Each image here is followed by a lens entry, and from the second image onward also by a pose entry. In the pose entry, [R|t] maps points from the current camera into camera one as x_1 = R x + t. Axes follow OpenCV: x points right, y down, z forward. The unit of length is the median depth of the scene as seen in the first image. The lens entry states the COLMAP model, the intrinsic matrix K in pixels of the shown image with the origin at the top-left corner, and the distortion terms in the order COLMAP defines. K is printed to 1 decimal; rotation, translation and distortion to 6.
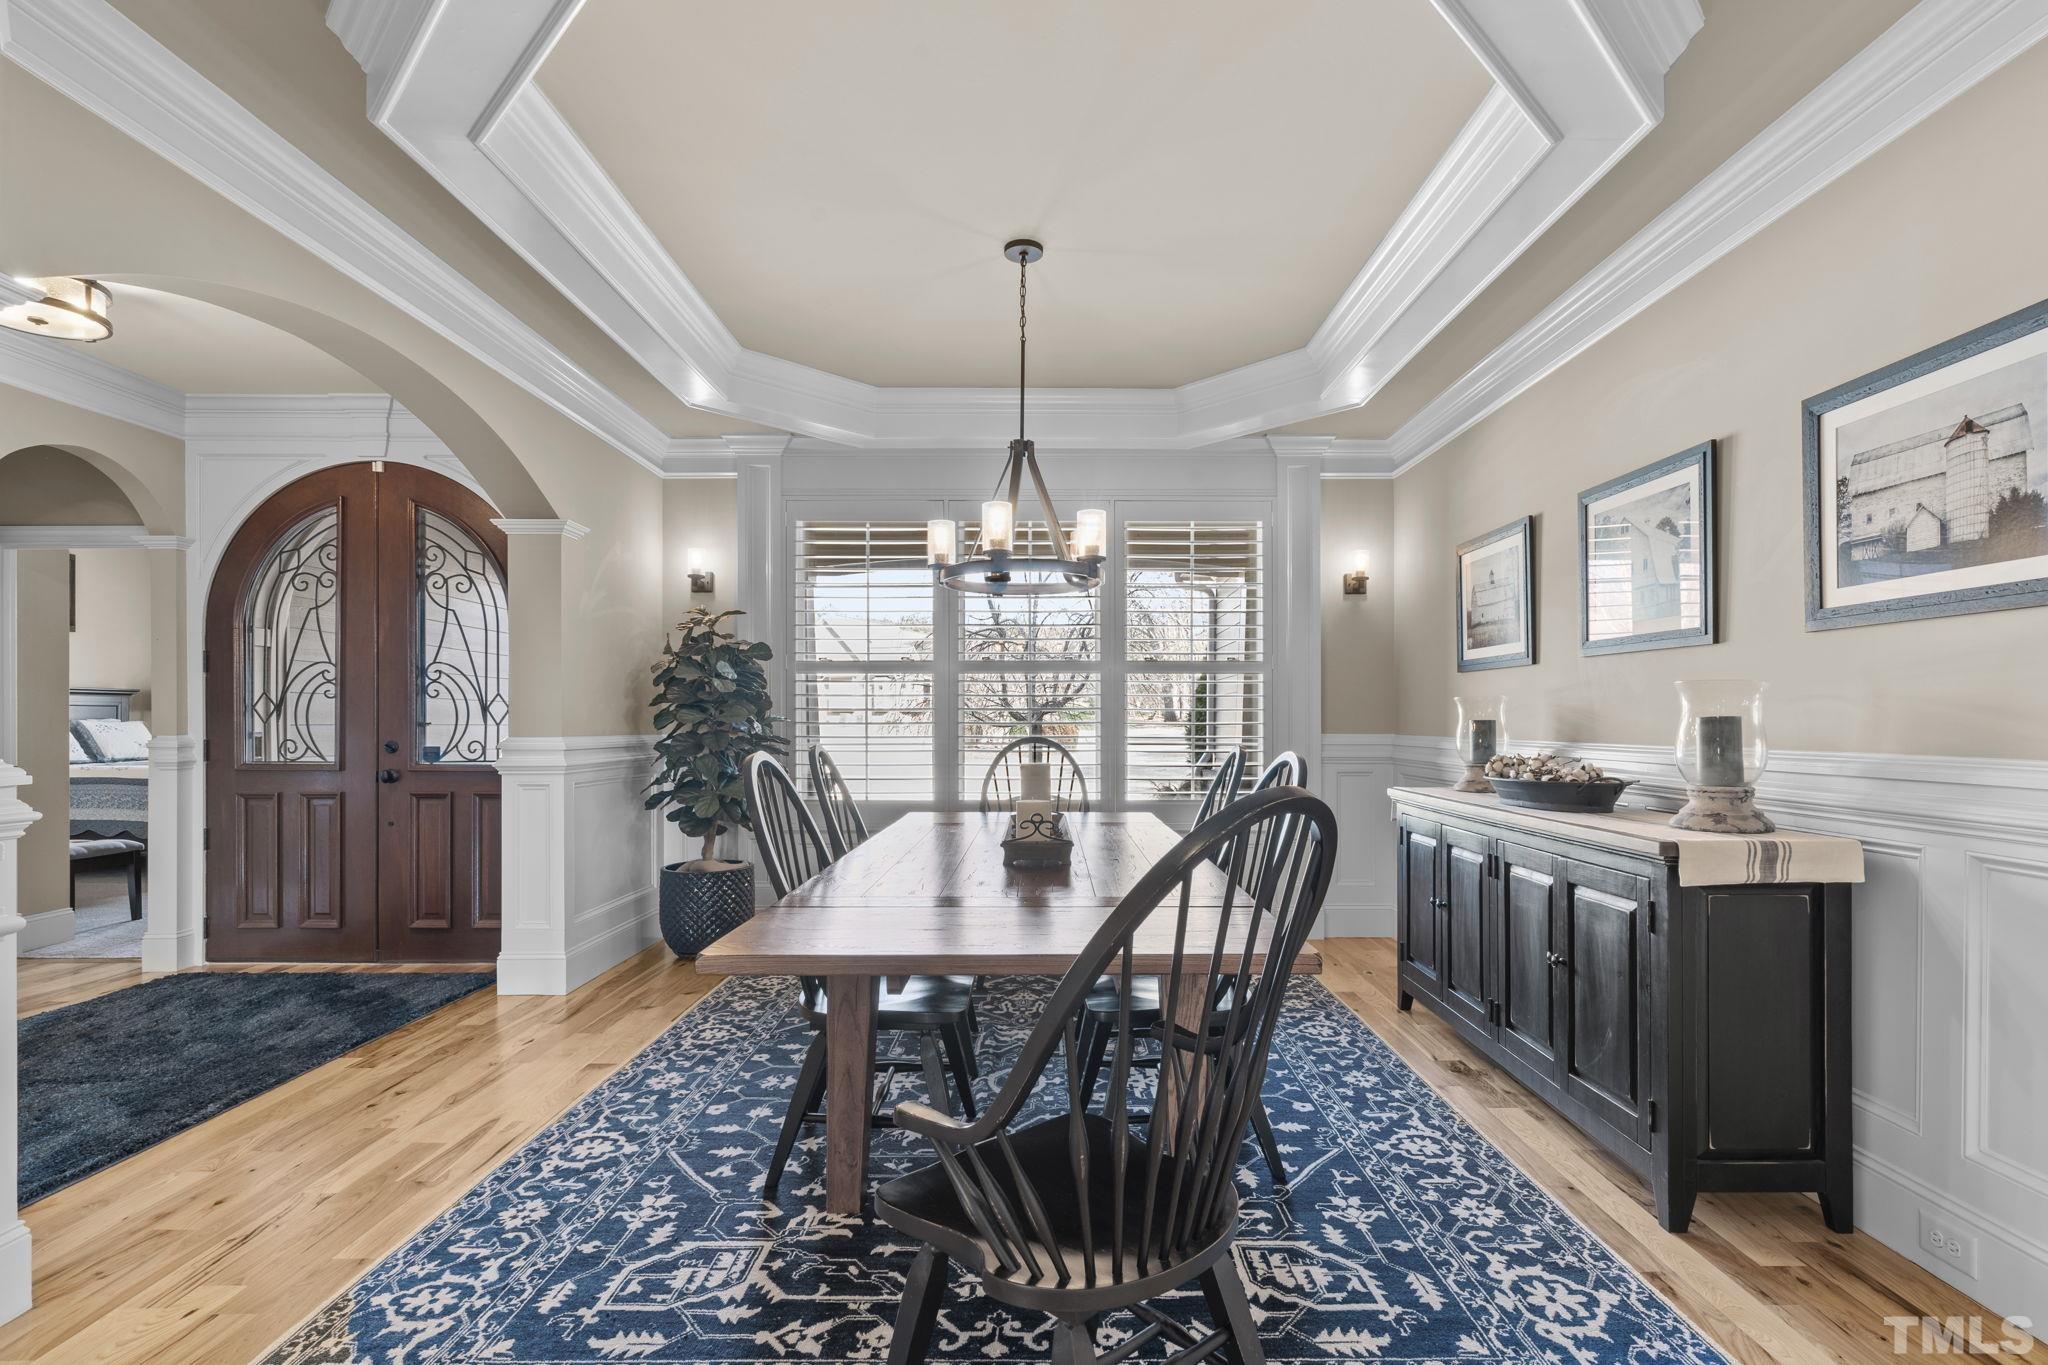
lens RADIAL K [[944.2, 0, 1043.4], [0, 944.2, 717.8], [0, 0, 1]] dist [-0.004081, 0.001185]
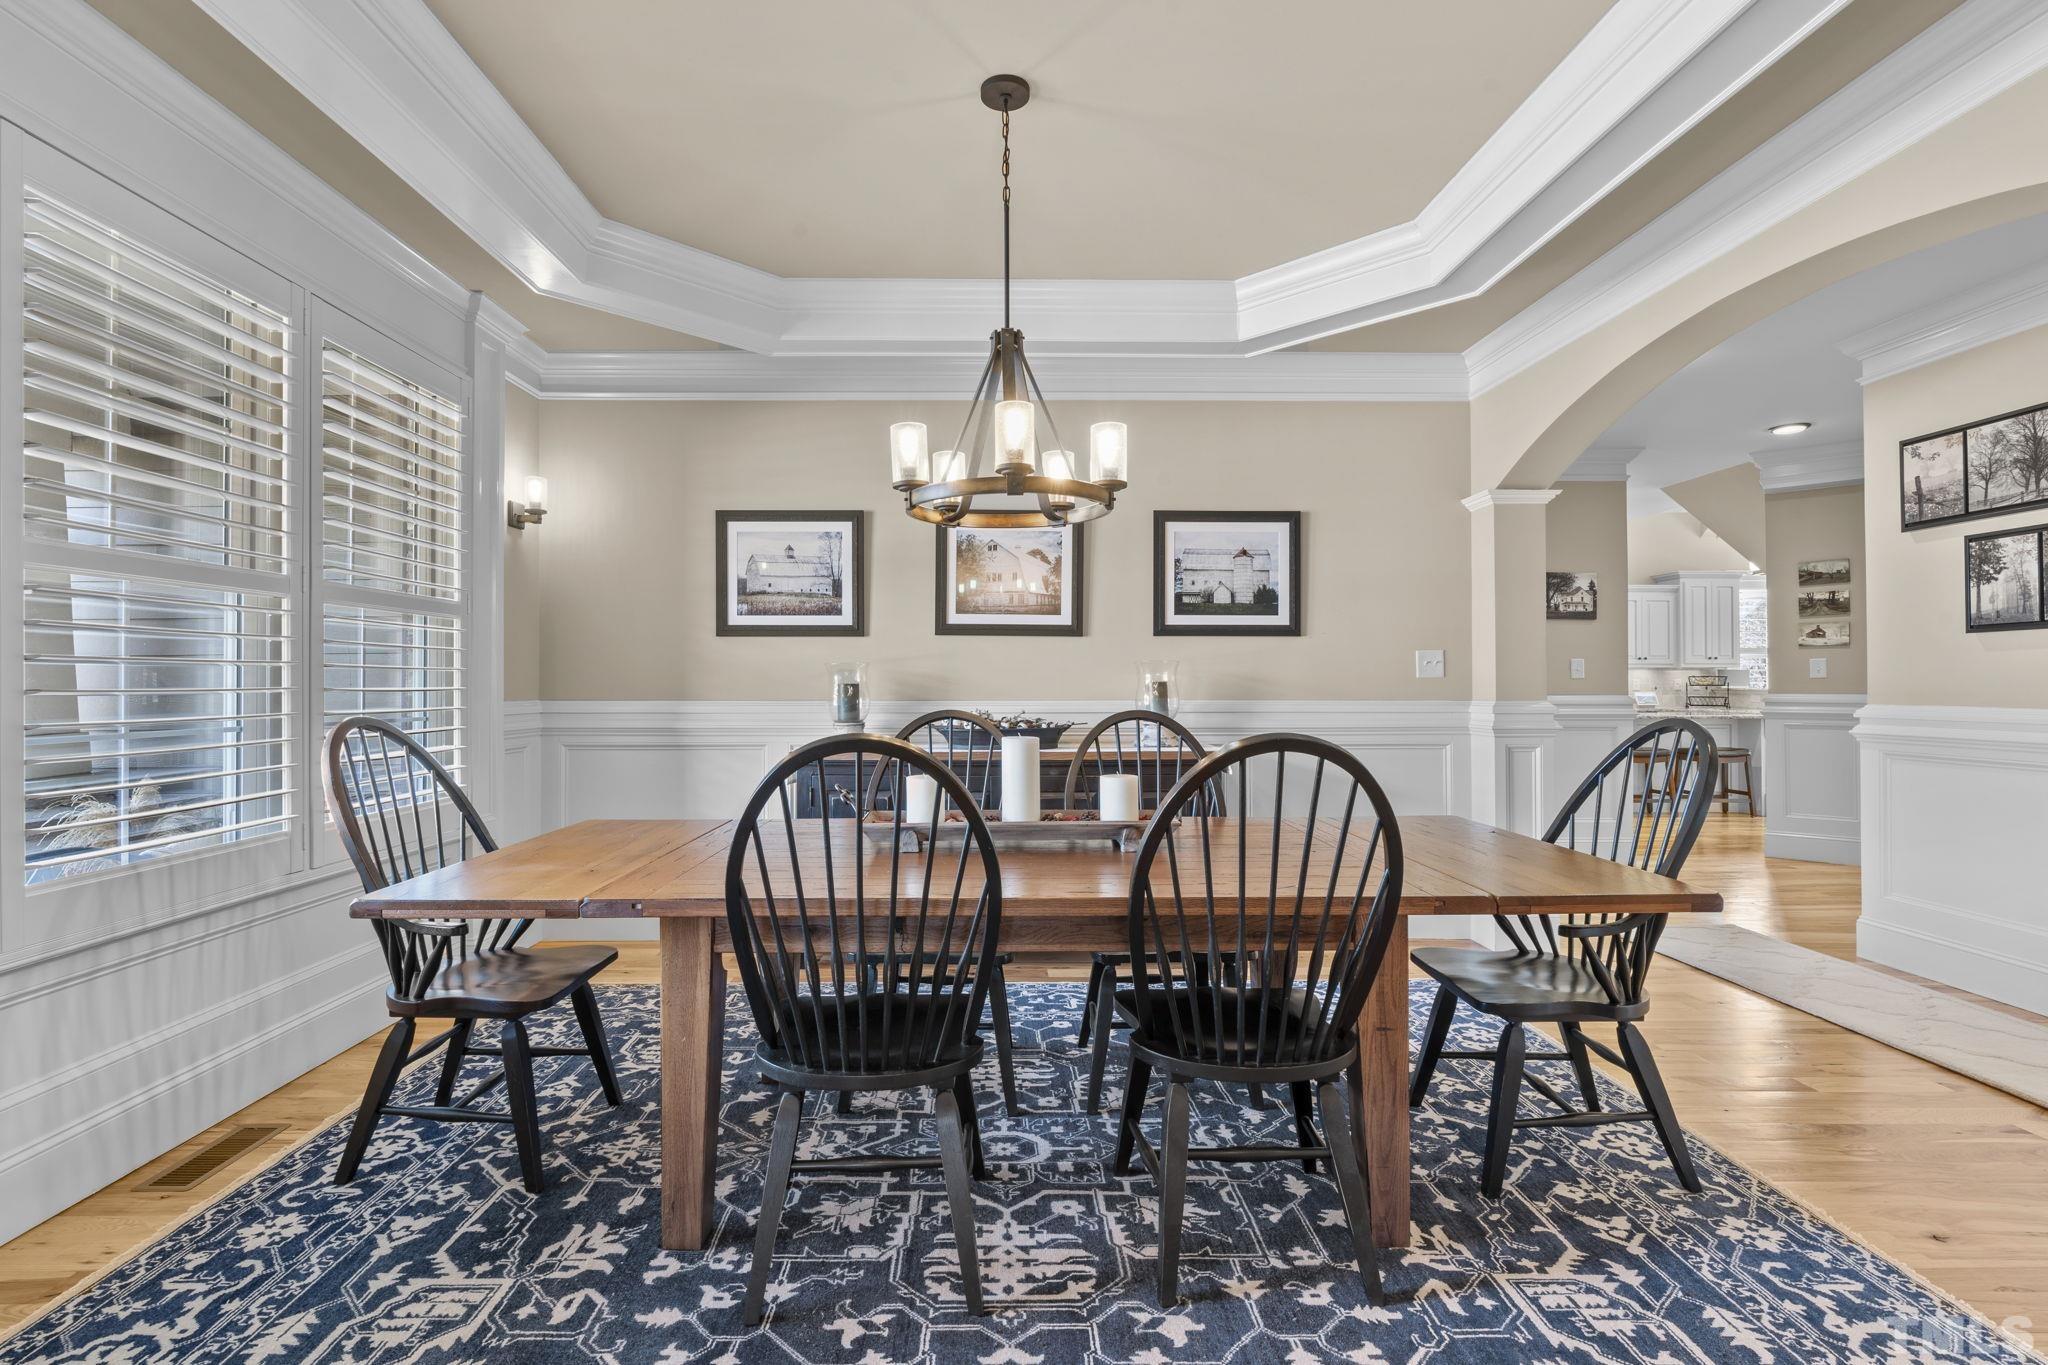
lens RADIAL K [[944.2, 0, 994.0], [0, 944.2, 674.9], [0, 0, 1]] dist [-0.004081, 0.001185]
pose [[0.008324, 0.008831, 0.999926, -1.131125], [-0.001895, 0.999959, -0.008815, 0.002709], [-0.999964, -0.001822, 0.008341, 1.403096]]
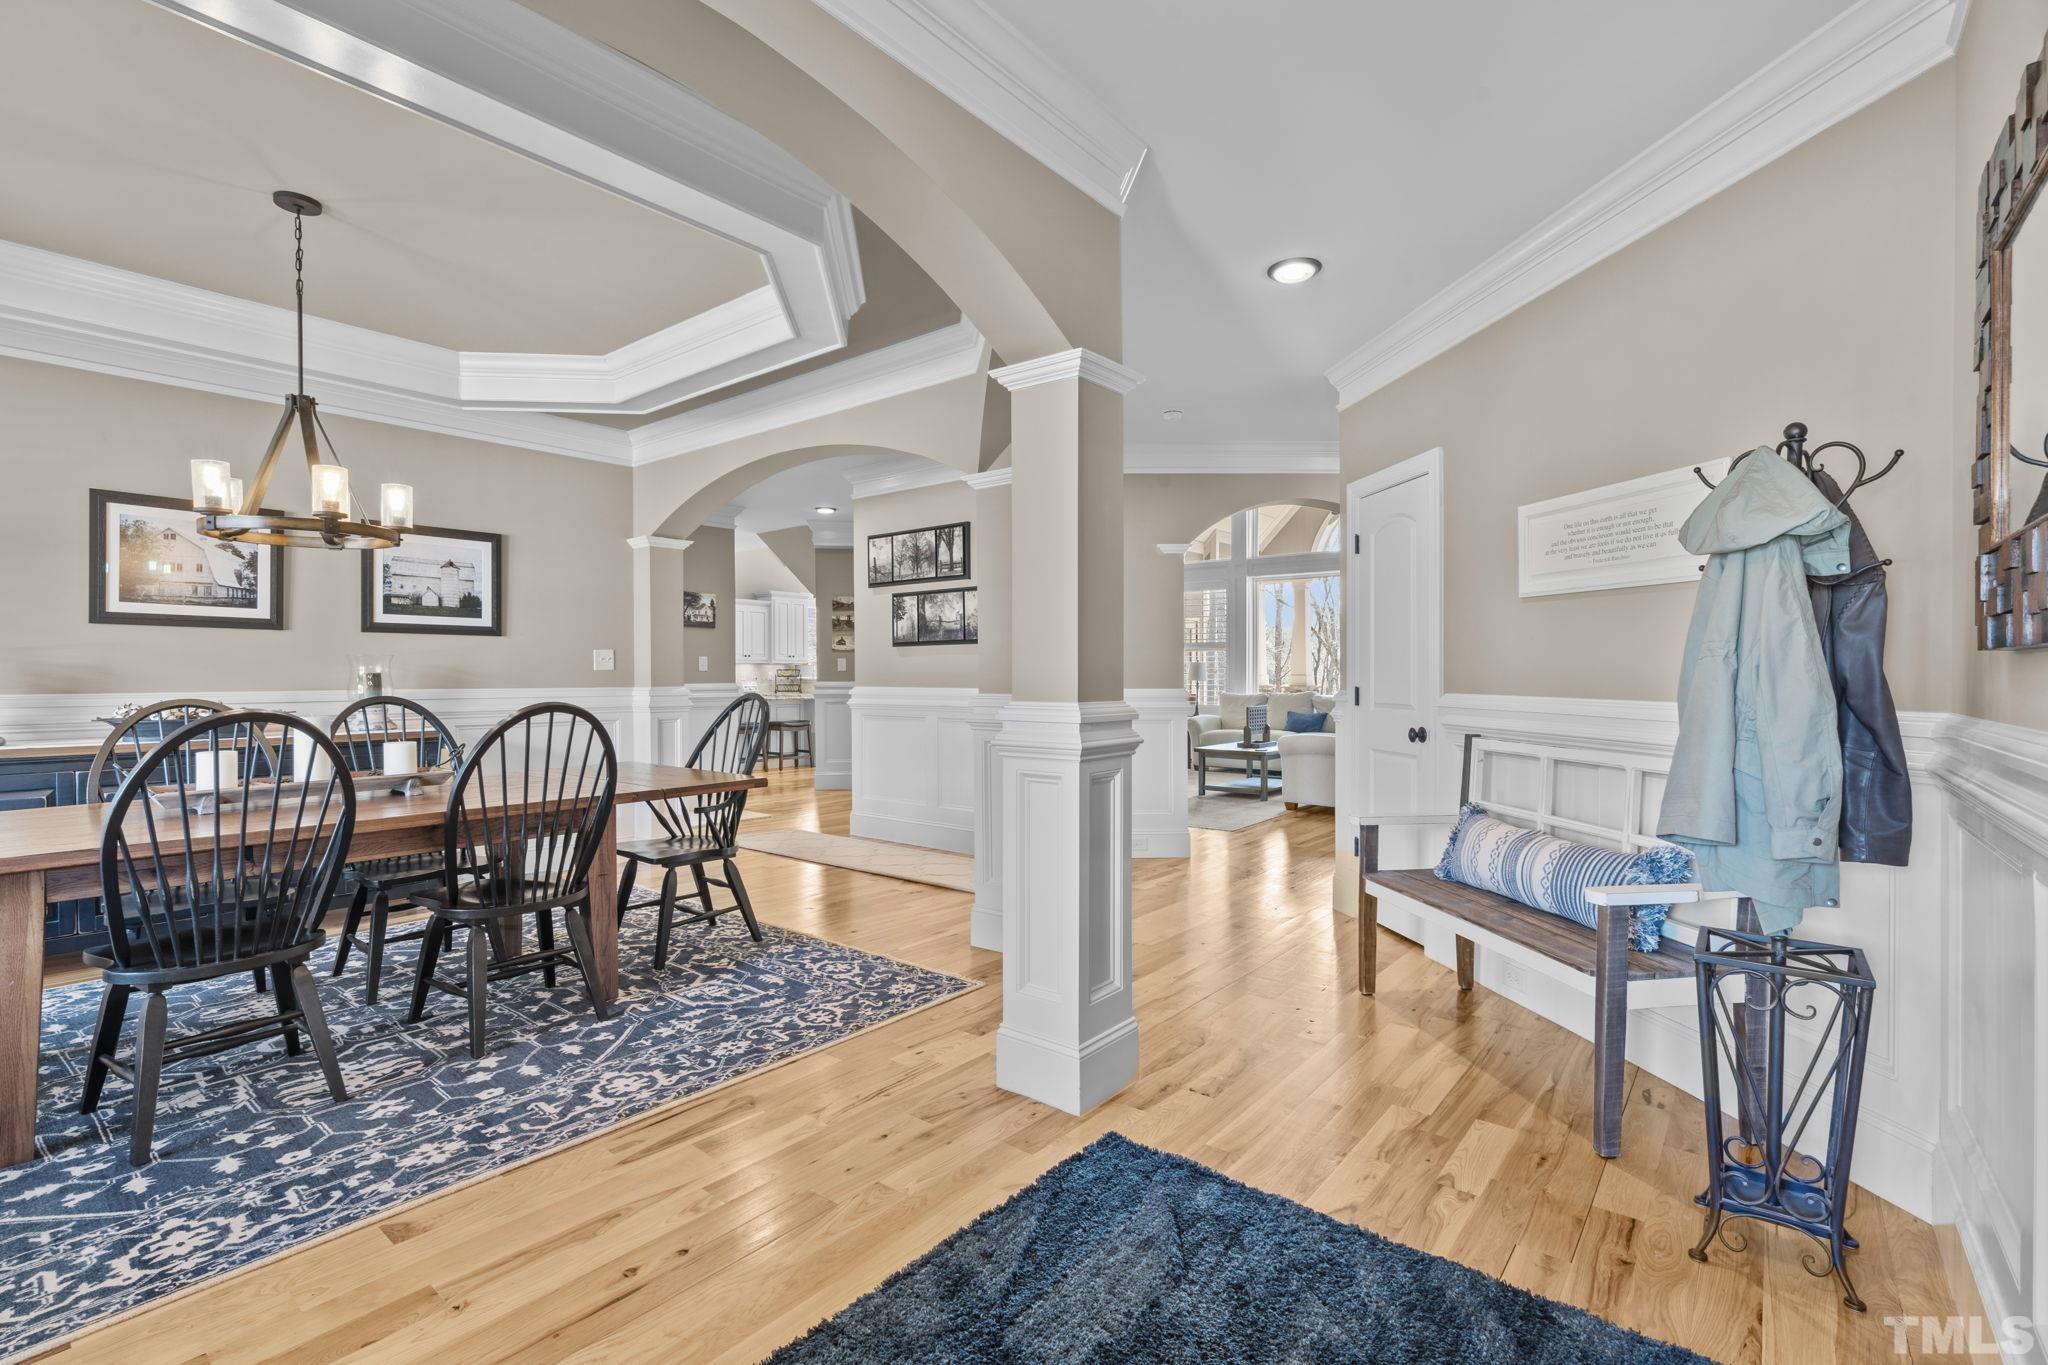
lens RADIAL K [[944.2, 0, 1008.1], [0, 944.2, 683.6], [0, 0, 1]] dist [-0.004081, 0.001185]
pose [[-0.757307, -0.004913, 0.653041, -1.728373], [0.000597, 0.999966, 0.008215, 0.005657], [-0.653059, 0.006611, -0.757278, 1.769153]]
